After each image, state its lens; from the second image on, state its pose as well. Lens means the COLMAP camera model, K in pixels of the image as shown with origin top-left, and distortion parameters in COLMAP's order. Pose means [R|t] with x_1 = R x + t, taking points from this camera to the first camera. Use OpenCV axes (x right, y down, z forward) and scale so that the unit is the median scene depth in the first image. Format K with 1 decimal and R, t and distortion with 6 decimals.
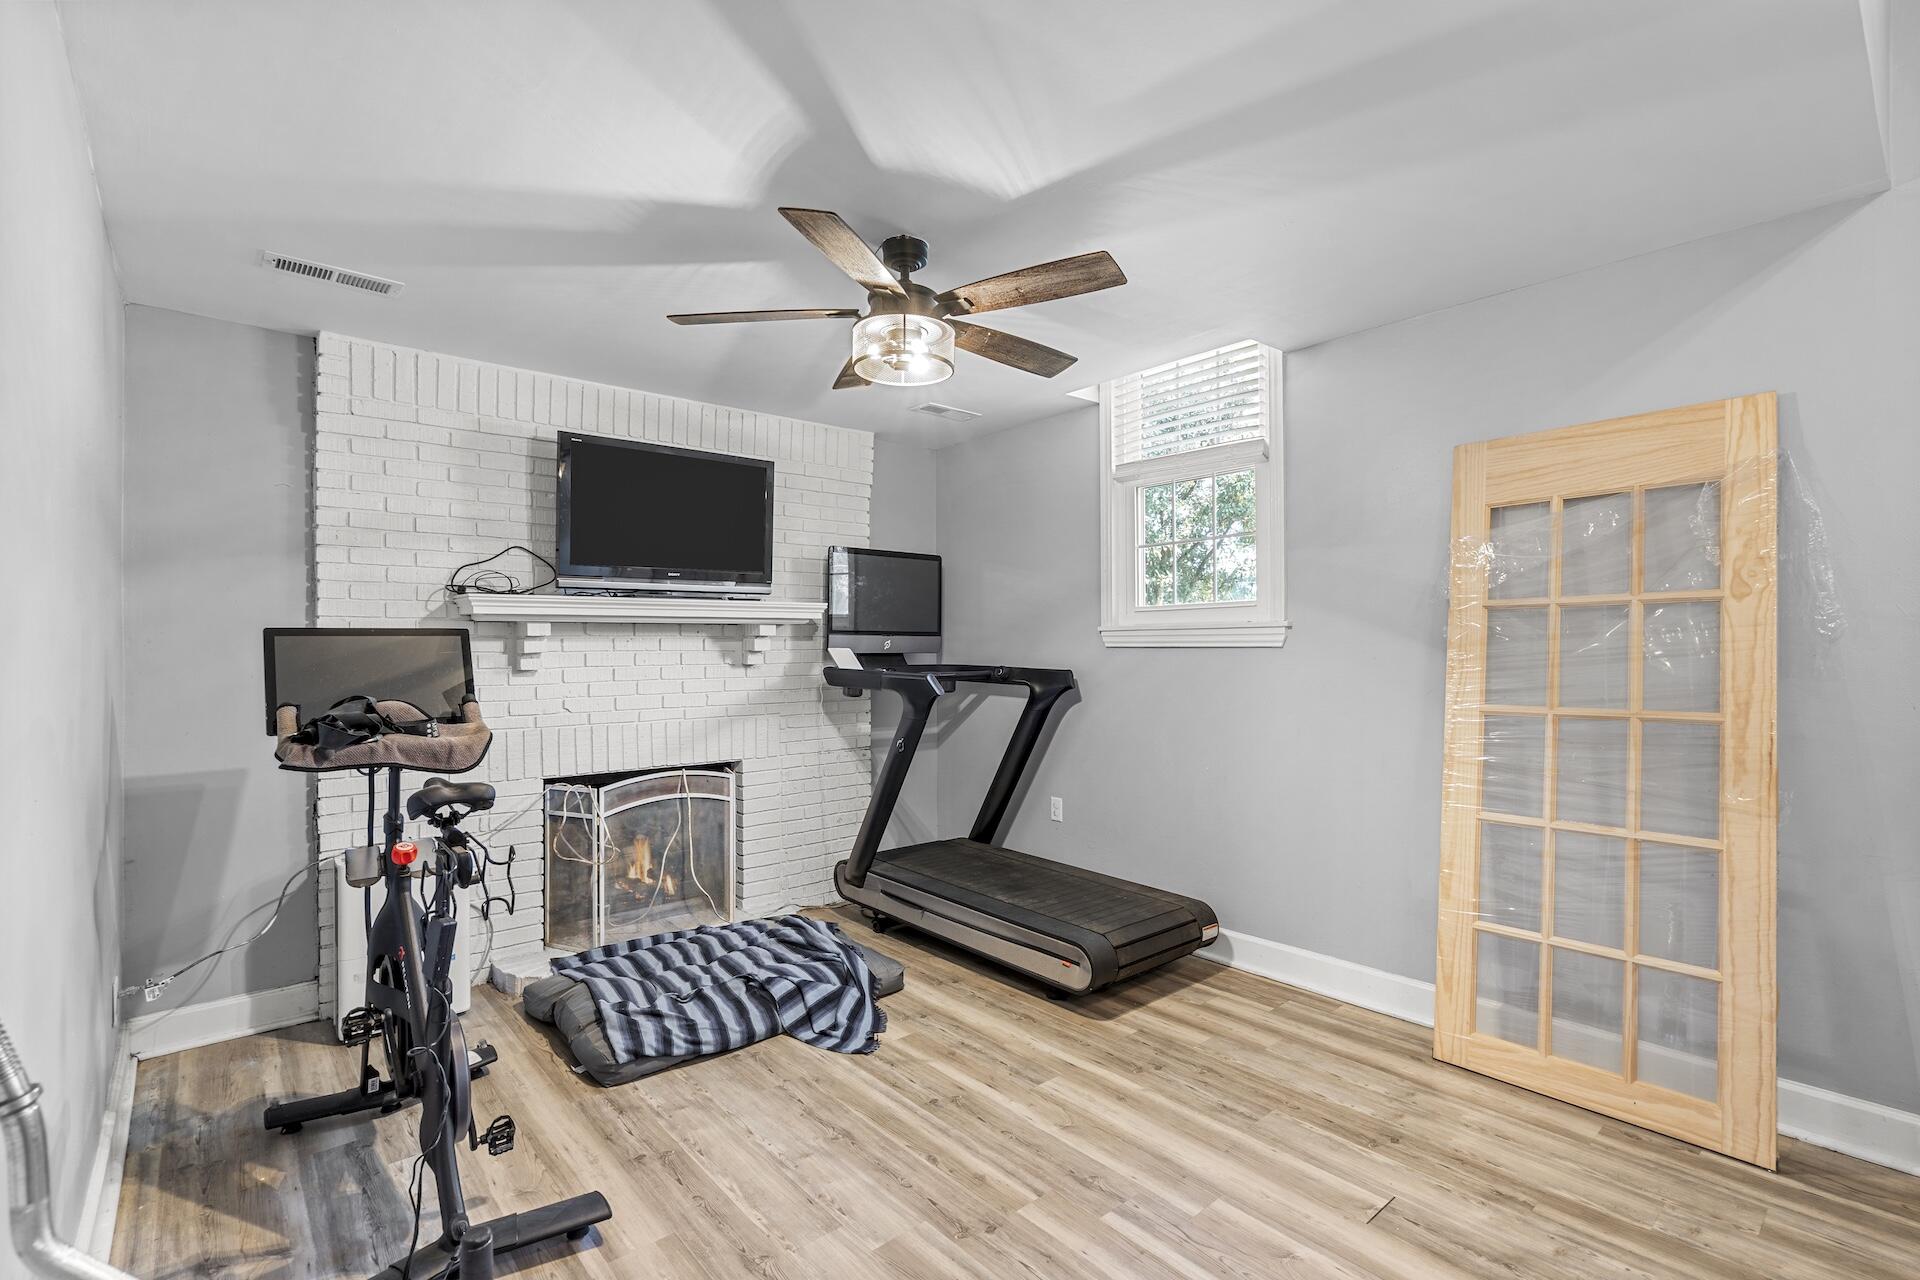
lens RADIAL K [[870.0, 0, 950.2], [0, 870.0, 646.5], [0, 0, 1]] dist [-0.014561, 0.000564]
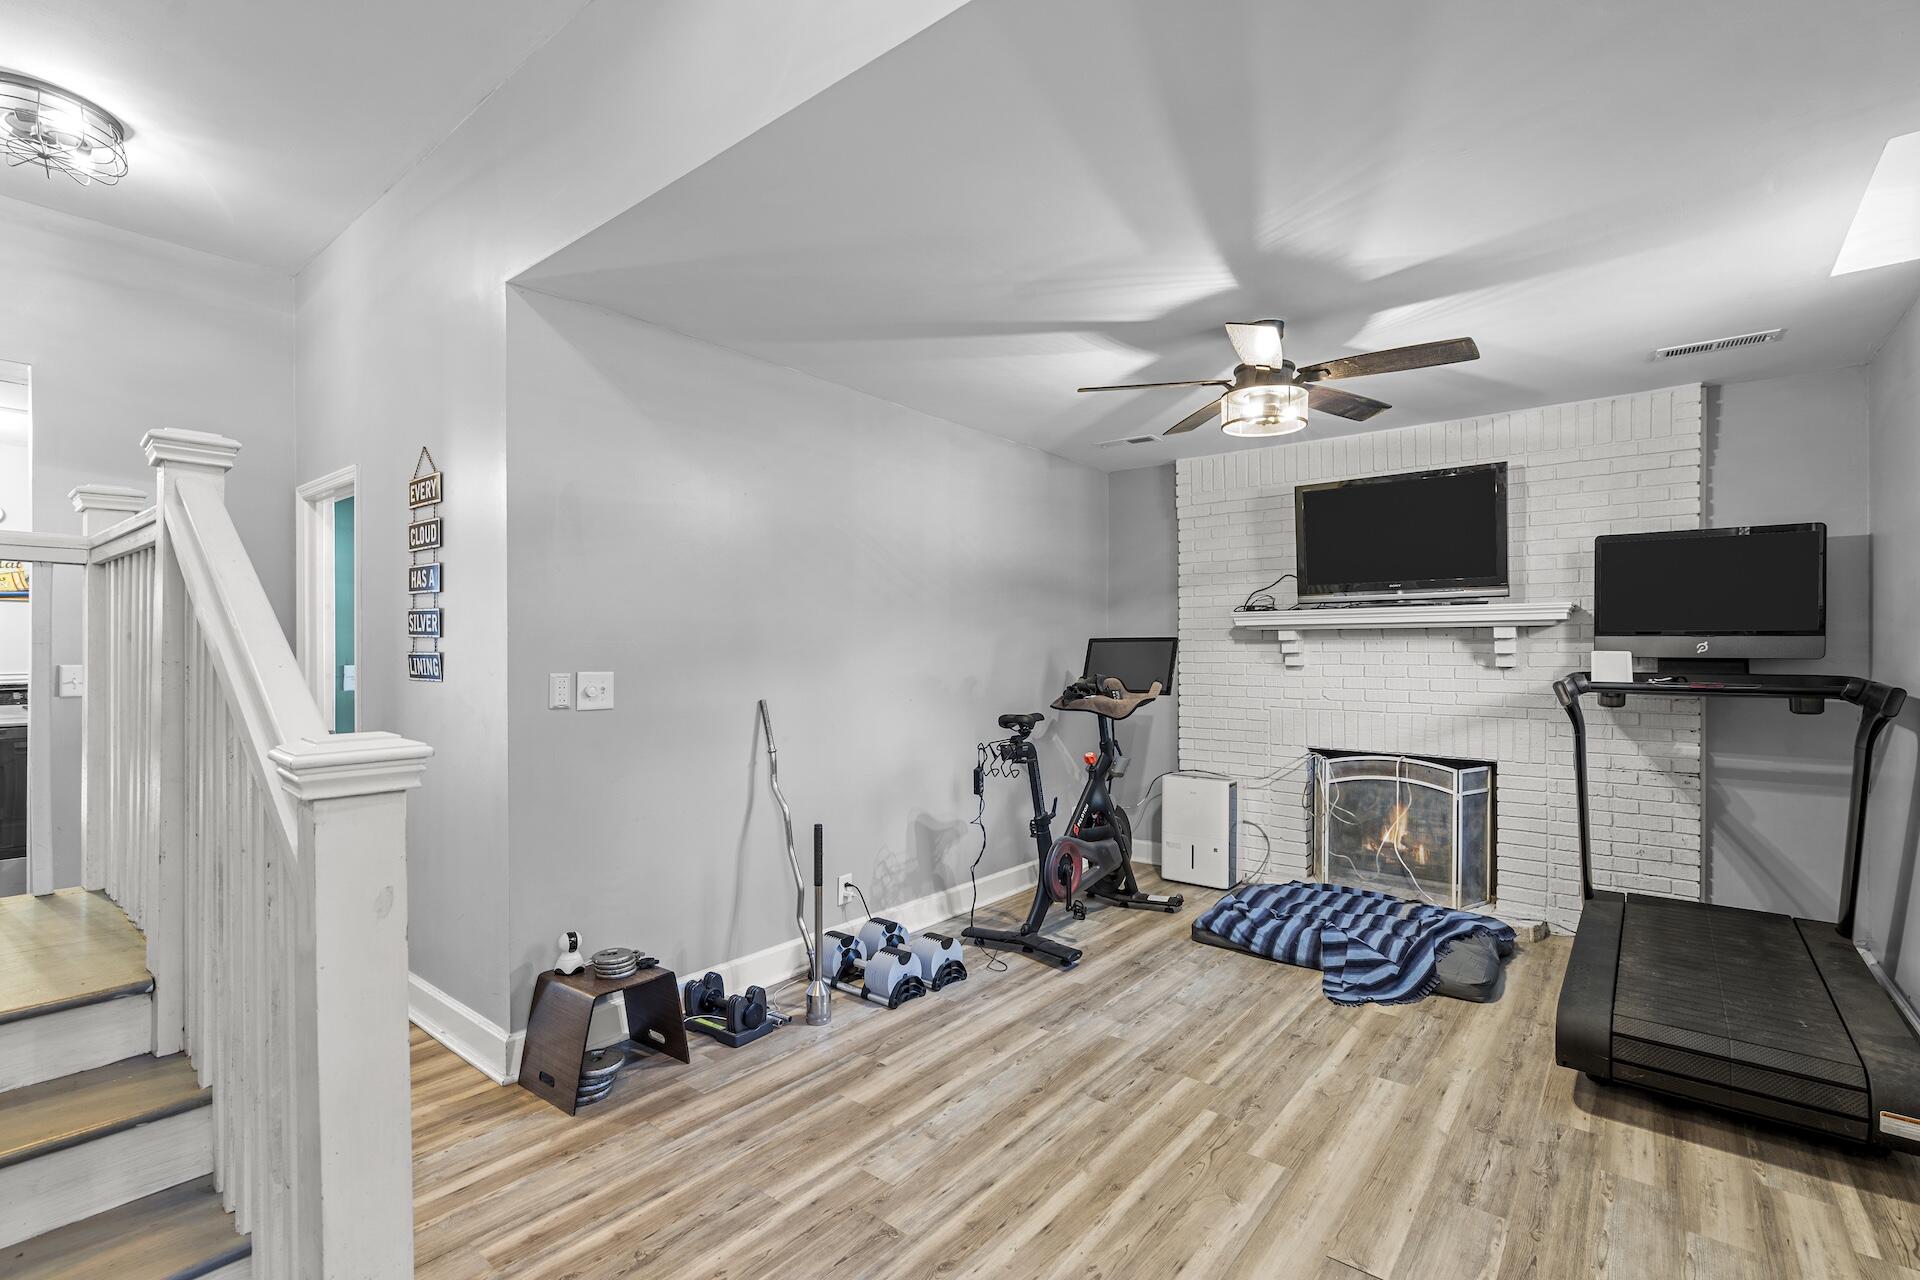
lens RADIAL K [[870.0, 0, 950.2], [0, 870.0, 646.5], [0, 0, 1]] dist [-0.014561, 0.000564]
pose [[0.173501, 0.001382, -0.984833, 0.780775], [-0.002186, 0.999997, 0.001018, -0.002607], [0.984831, 0.001976, 0.173504, 0.246288]]
